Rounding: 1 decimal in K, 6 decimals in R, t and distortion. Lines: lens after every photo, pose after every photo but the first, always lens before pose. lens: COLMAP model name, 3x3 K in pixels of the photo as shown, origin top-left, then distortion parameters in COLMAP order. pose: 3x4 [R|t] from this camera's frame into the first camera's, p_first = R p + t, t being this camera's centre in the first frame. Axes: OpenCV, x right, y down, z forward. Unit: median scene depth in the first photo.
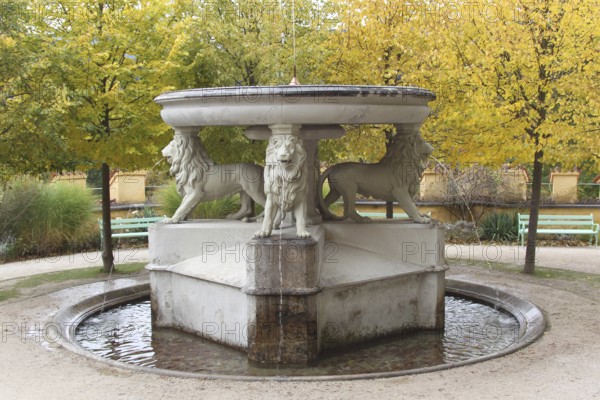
lens RADIAL K [[1190.8, 0, 303.2], [0, 1190.8, 201.6], [0, 0, 1]] dist [-0.020355, 0.333238]
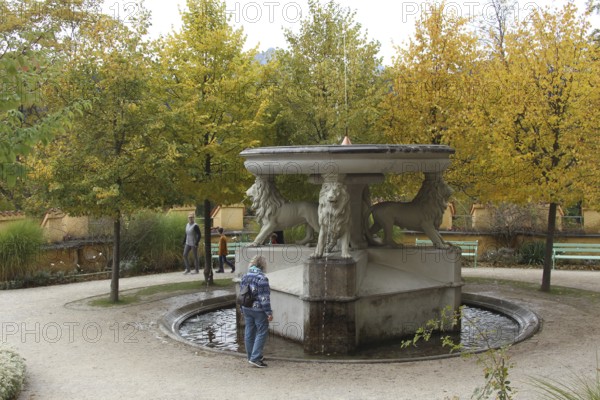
lens RADIAL K [[1190.8, 0, 303.2], [0, 1190.8, 201.6], [0, 0, 1]] dist [-0.020355, 0.333238]
pose [[0.993796, 0.007114, -0.110988, 0.089153], [-0.009393, 0.999755, -0.020023, -0.005998], [0.110819, 0.020942, 0.993620, -0.295302]]
